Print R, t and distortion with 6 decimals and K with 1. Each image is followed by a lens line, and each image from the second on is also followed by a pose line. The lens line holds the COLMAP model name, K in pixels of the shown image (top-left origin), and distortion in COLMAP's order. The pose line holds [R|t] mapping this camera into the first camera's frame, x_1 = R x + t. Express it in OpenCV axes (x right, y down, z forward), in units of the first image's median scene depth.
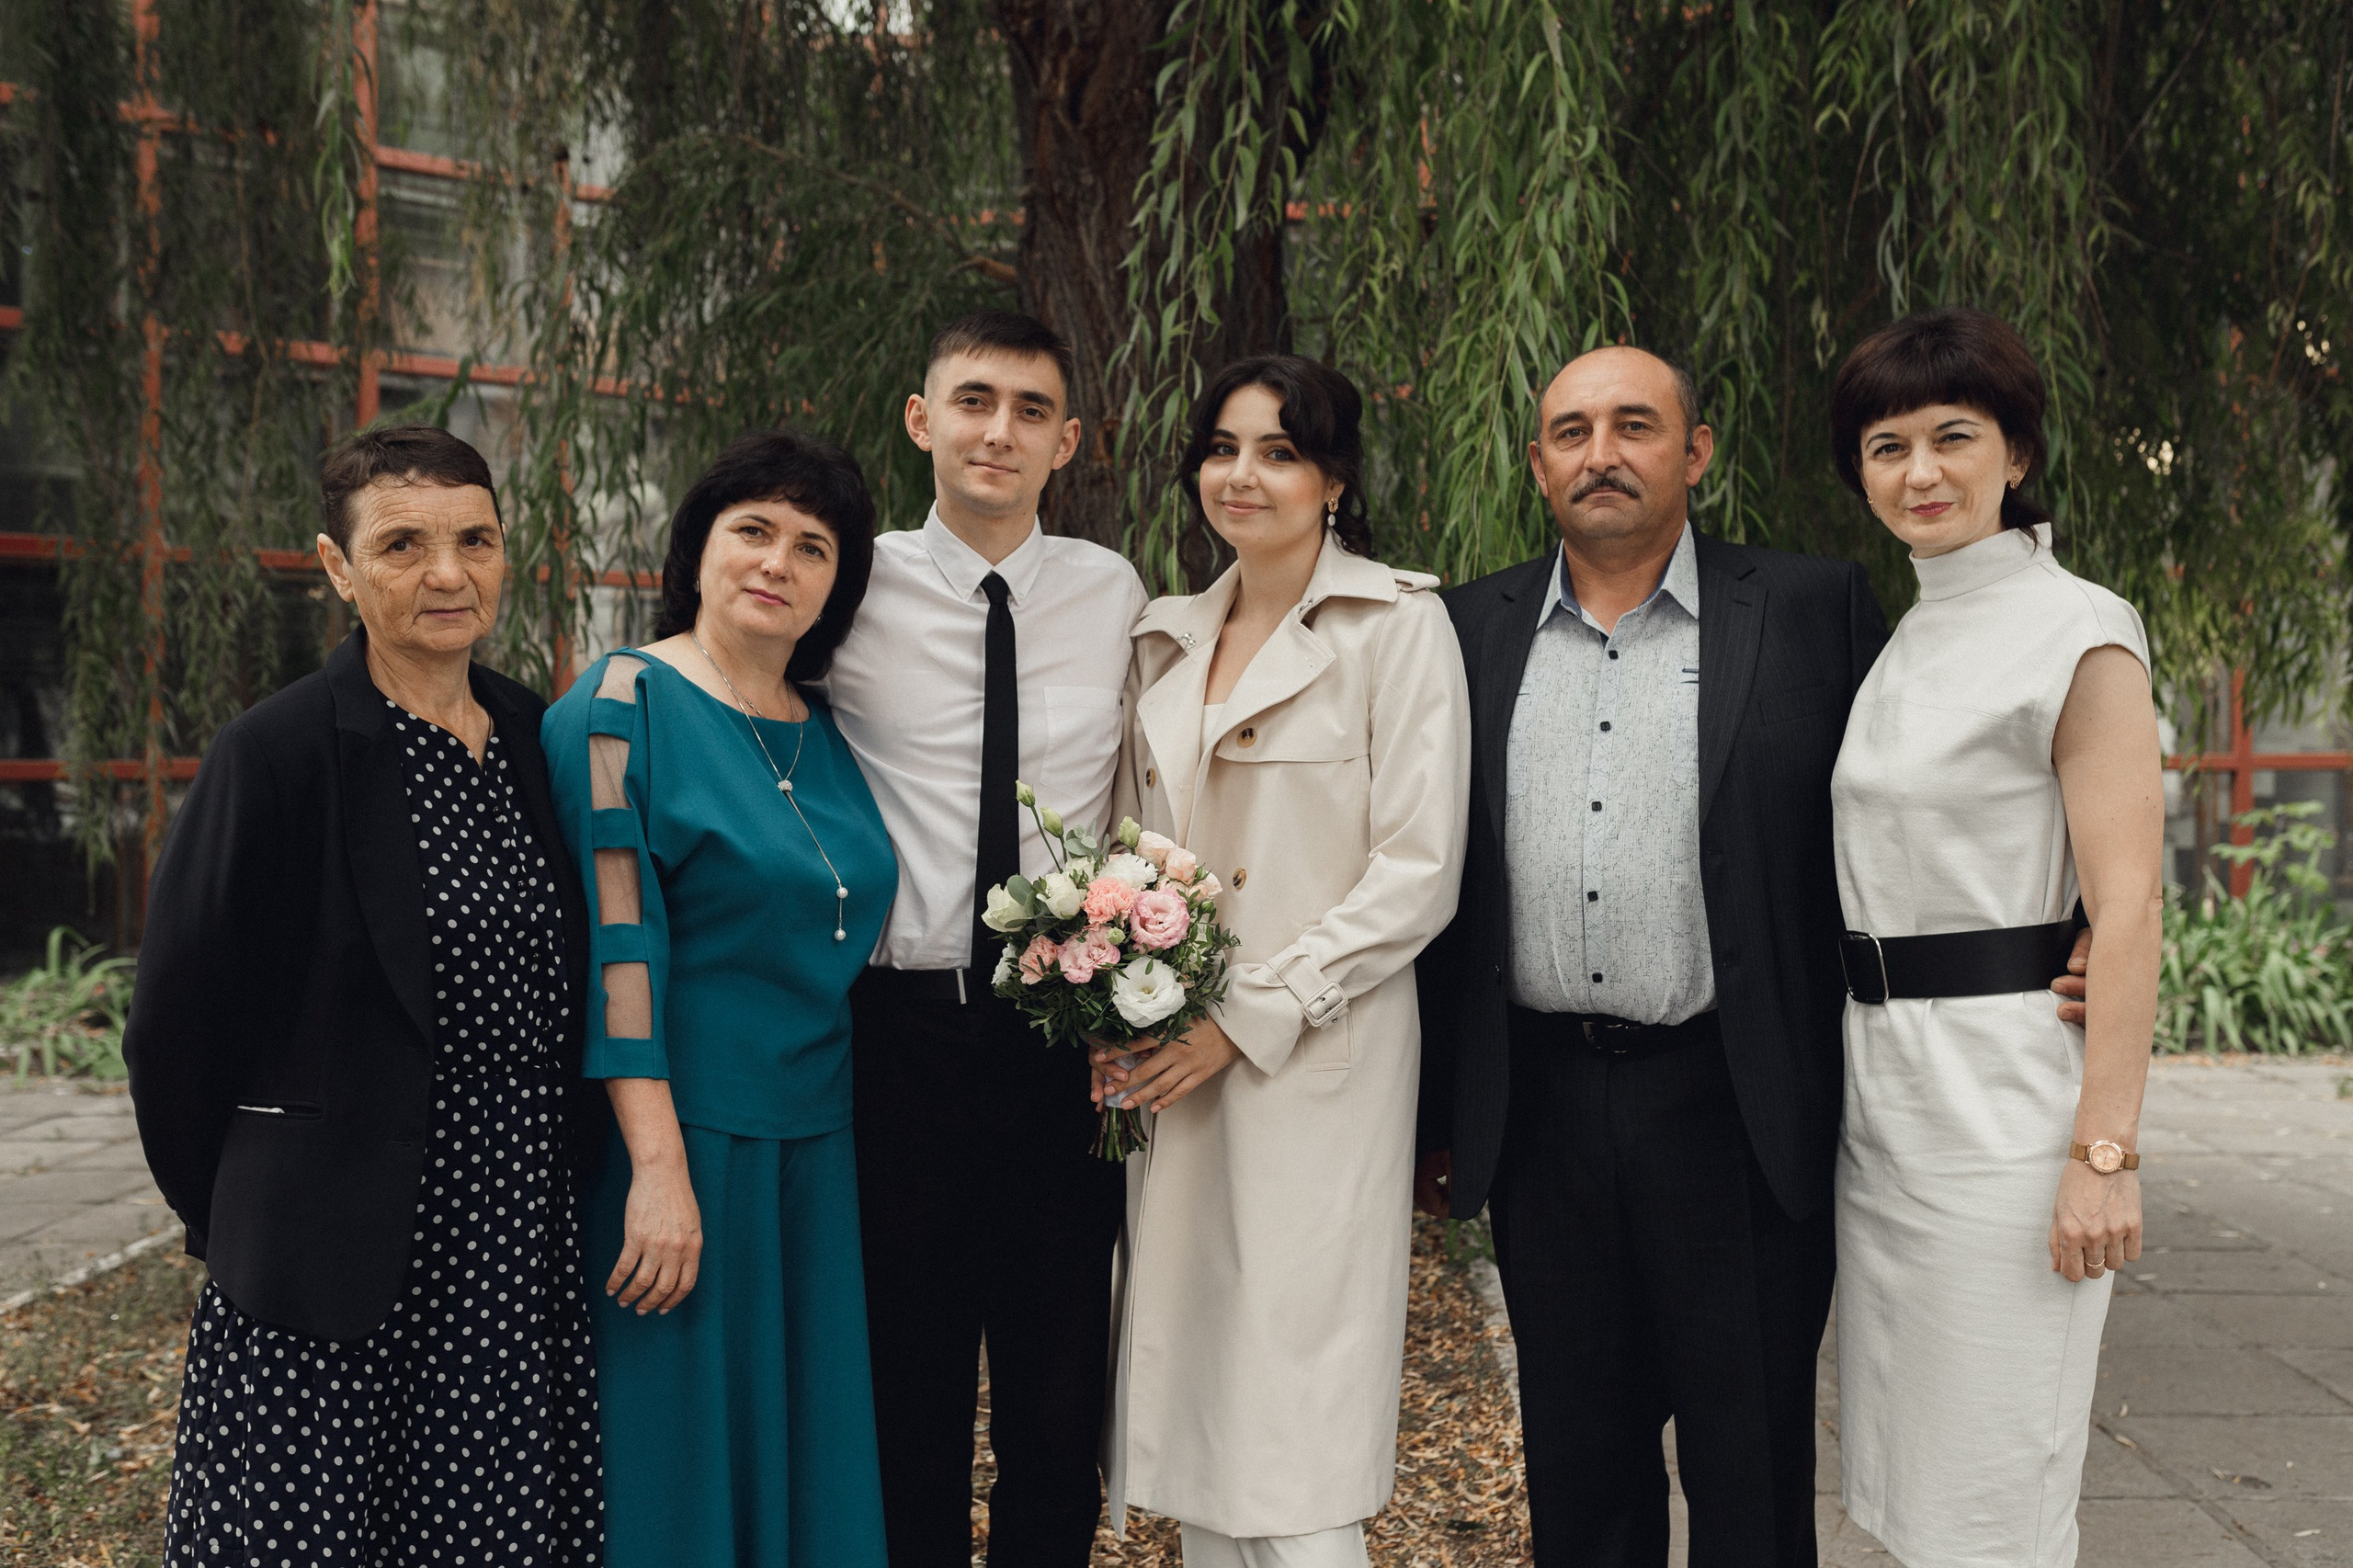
lens RADIAL K [[2273.3, 0, 1193.4], [0, 2273.3, 796.1], [0, 0, 1]] dist [0.004419, 0.000000]
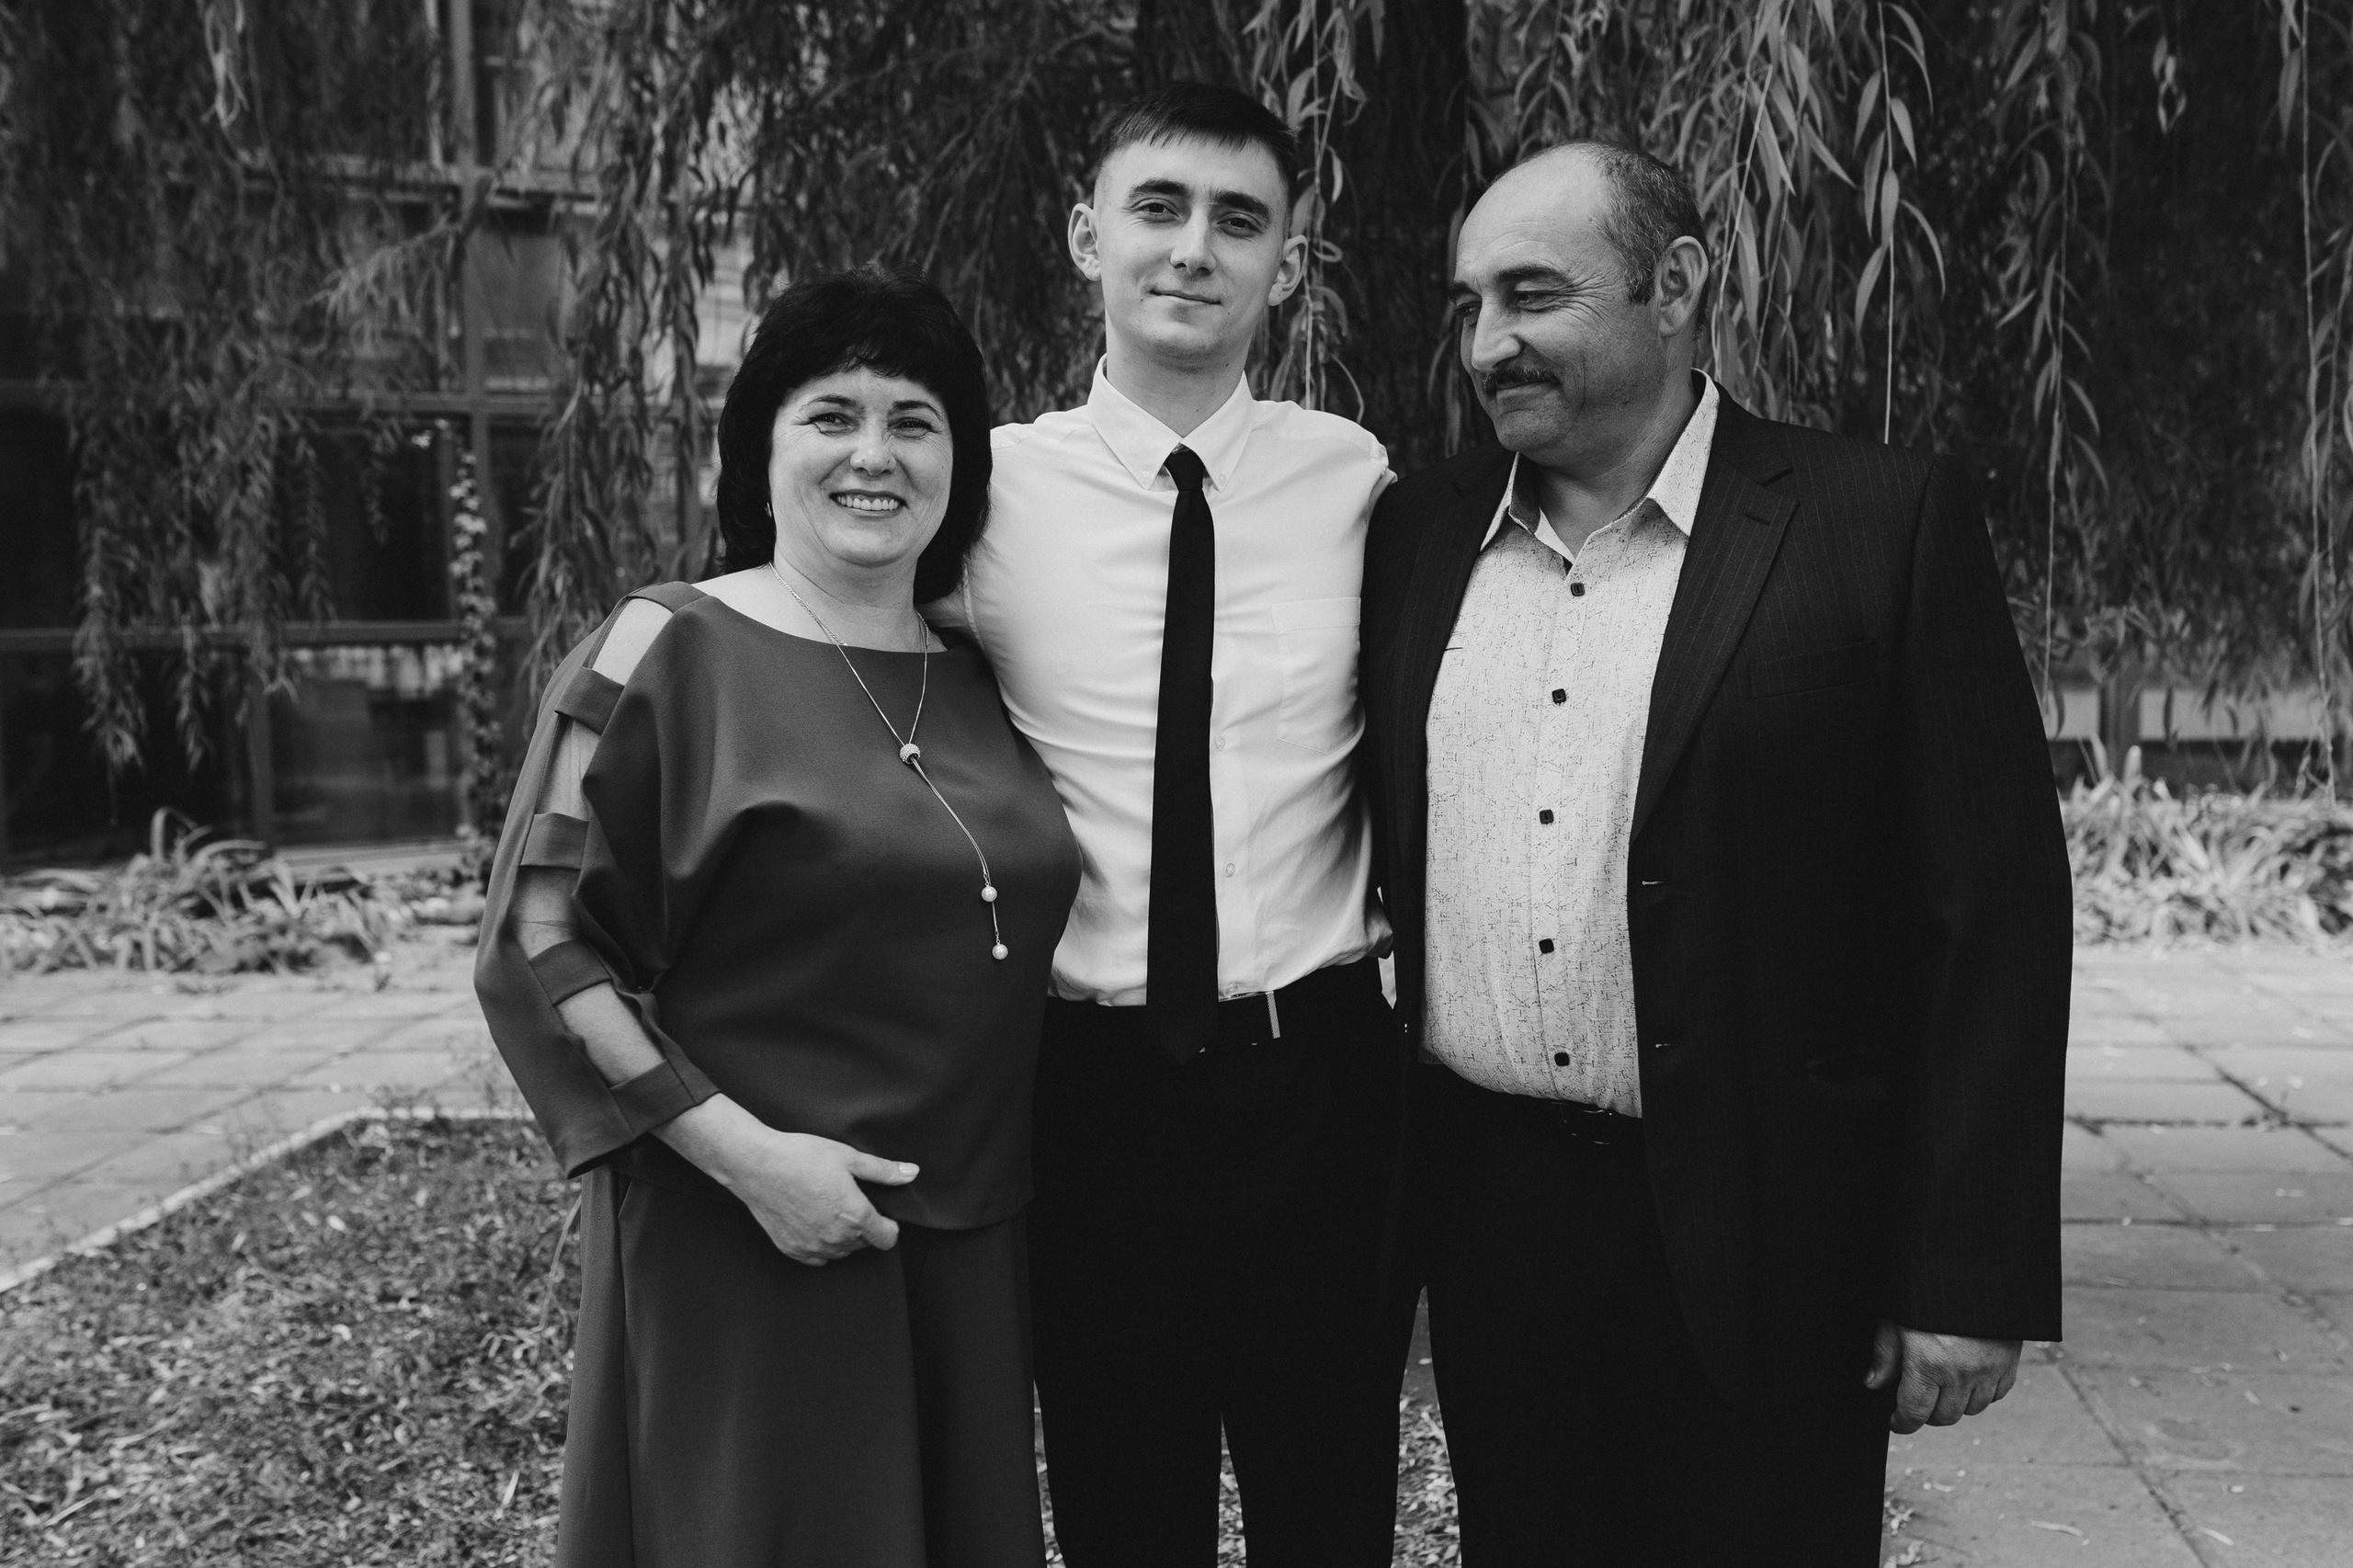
lens RADIAL K [[2400.7, 0, 1147.1], [0, 2400.7, 784.1], [0, 0, 1]] dist [0.001325, 0.000000]
pose [[0.994003, -0.006810, -0.109142, 0.021383], [0.014258, 0.997610, 0.067603, -0.027229], [0.108421, -0.068753, 0.991725, 0.143362]]
